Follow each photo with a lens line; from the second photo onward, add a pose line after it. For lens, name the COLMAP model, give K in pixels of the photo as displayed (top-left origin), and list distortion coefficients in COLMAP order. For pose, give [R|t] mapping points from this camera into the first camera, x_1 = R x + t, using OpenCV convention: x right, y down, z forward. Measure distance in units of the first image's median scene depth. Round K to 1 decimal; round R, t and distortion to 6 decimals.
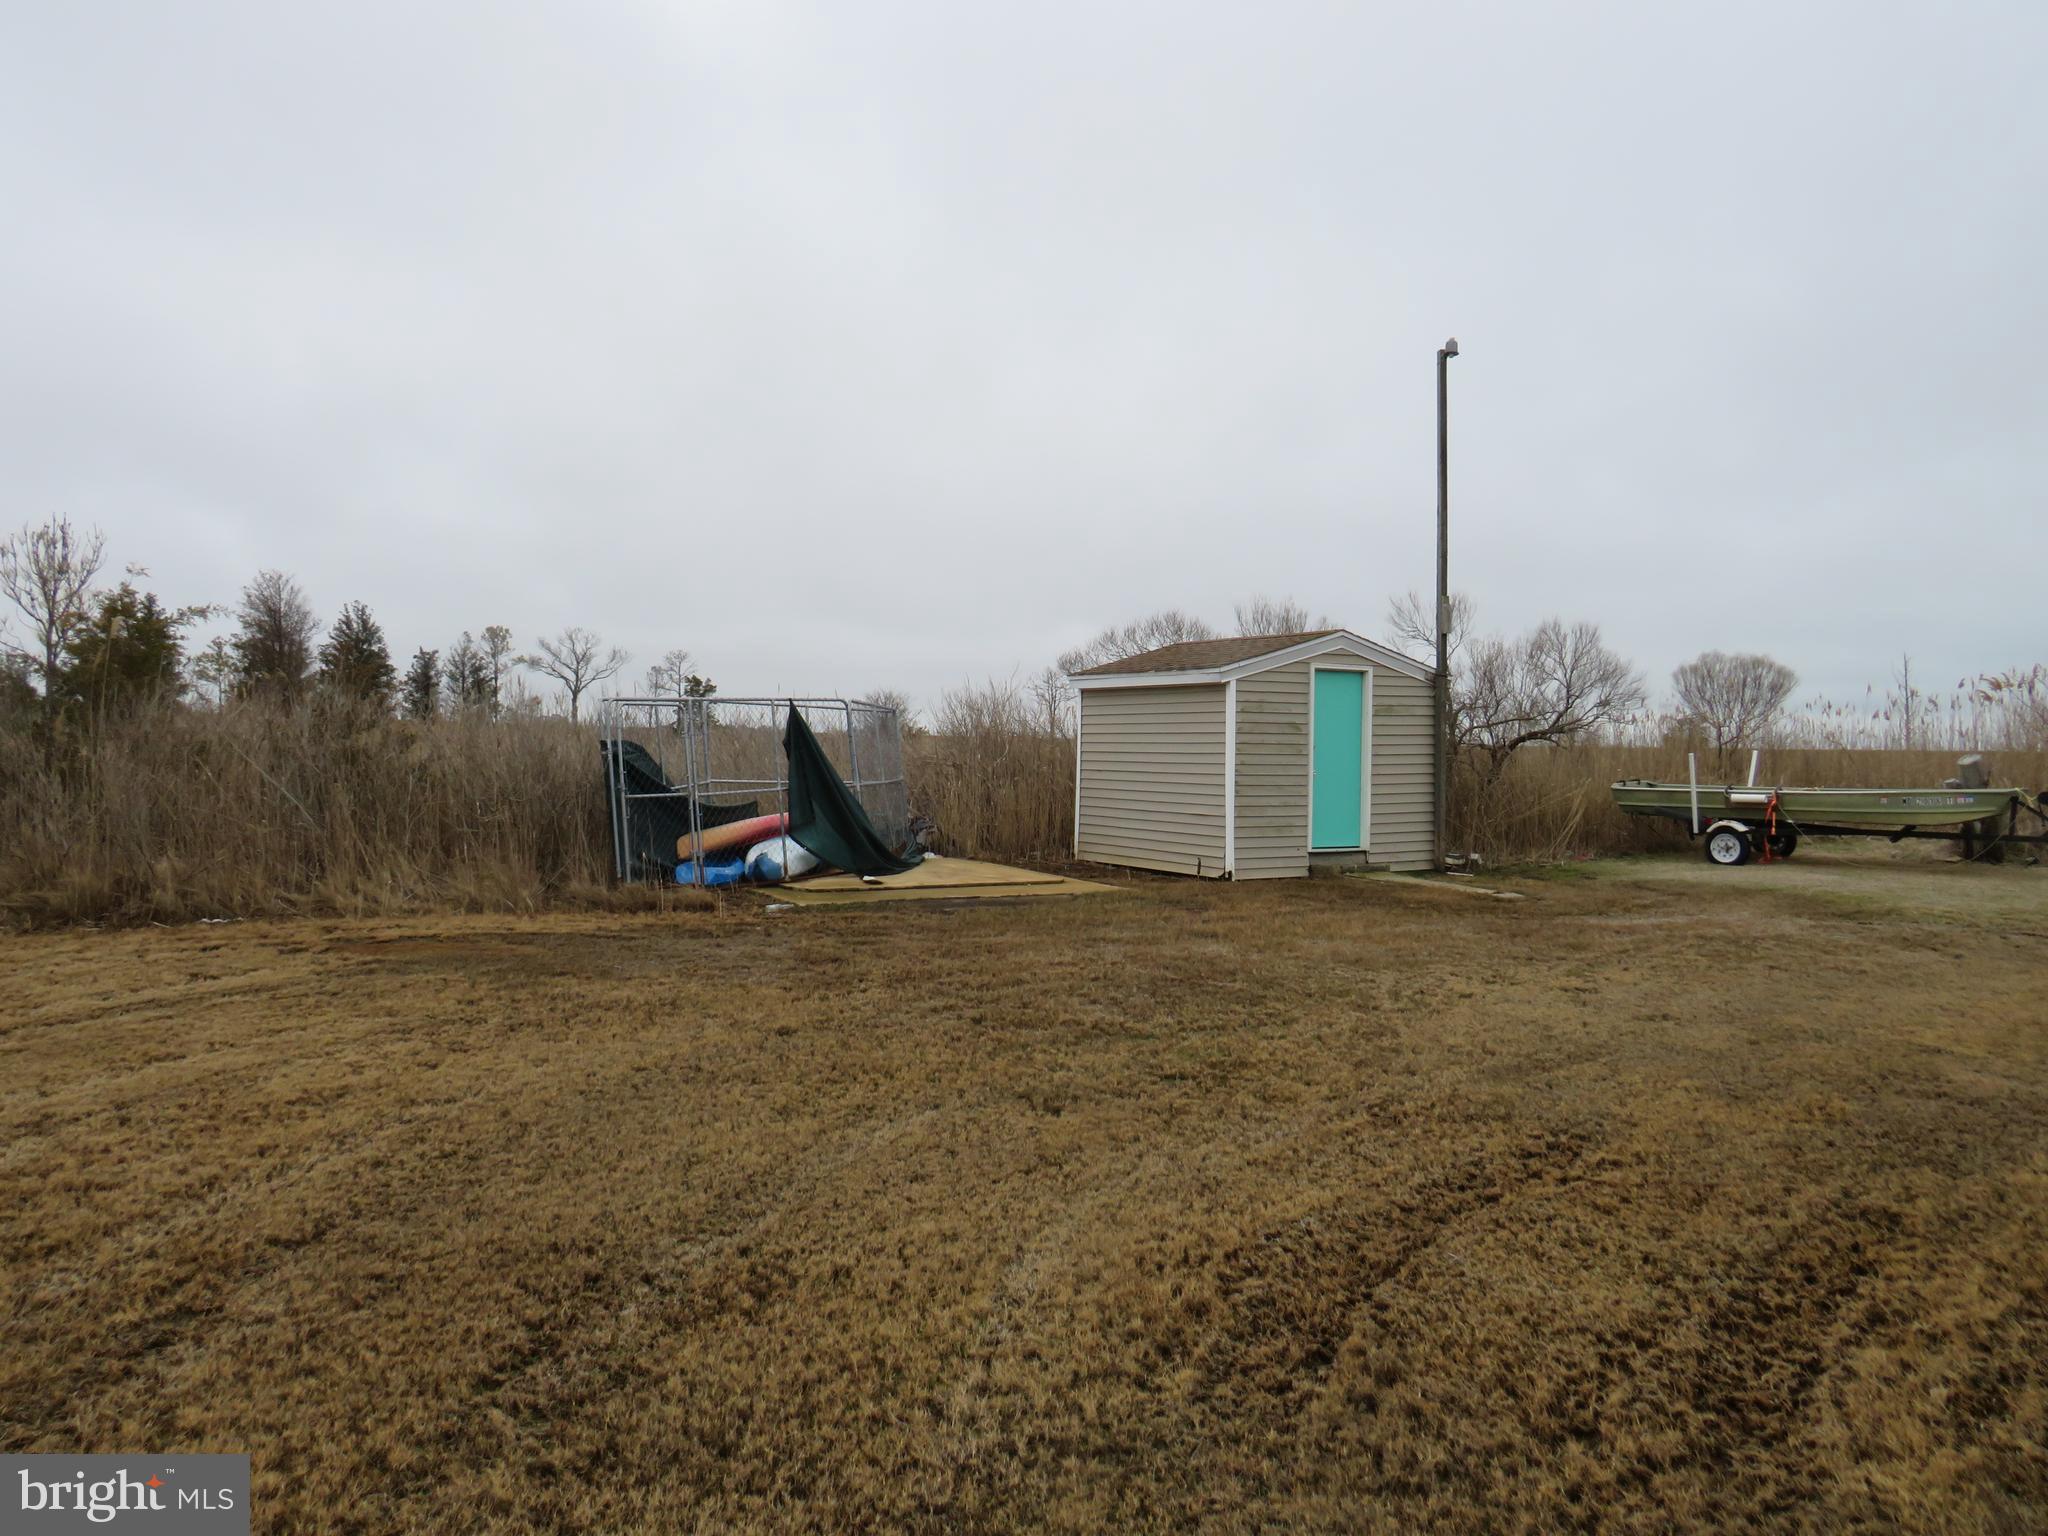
lens RADIAL K [[1440.0, 0, 1026.3], [0, 1440.0, 782.4], [0, 0, 1]] dist [-0.031175, 0.024830]
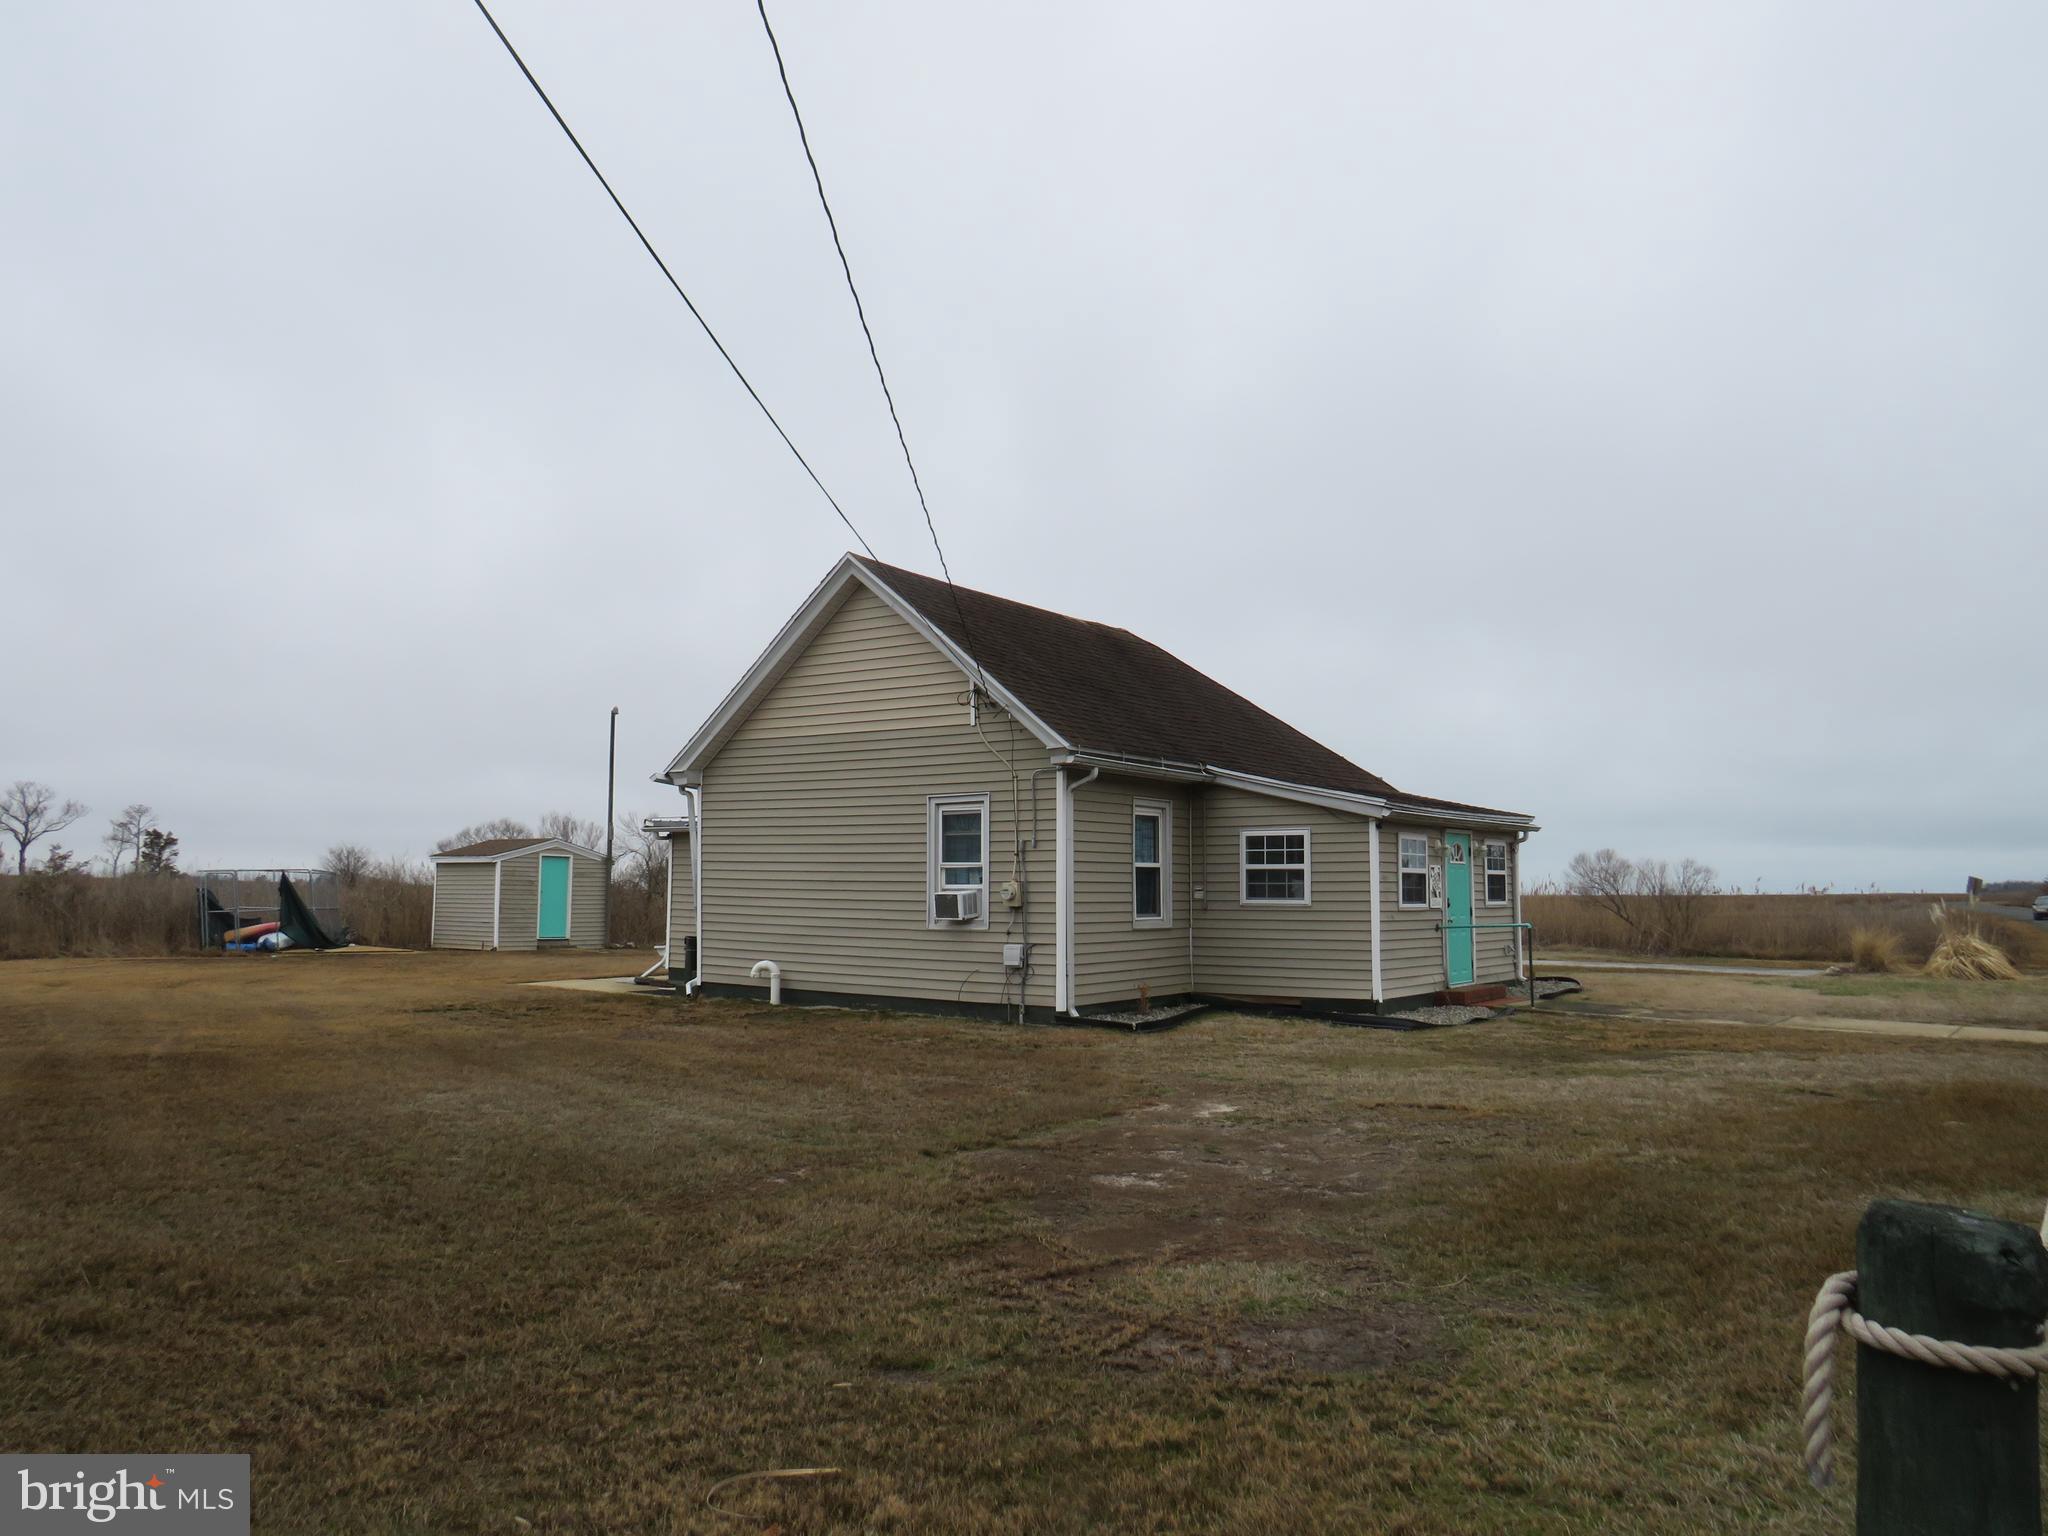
lens RADIAL K [[1440.0, 0, 1026.3], [0, 1440.0, 782.4], [0, 0, 1]] dist [-0.031175, 0.024830]
pose [[0.942940, 0.021870, 0.332242, 0.159478], [0.012513, 0.994808, -0.100999, 0.039331], [-0.332726, 0.099394, 0.937771, -1.281103]]
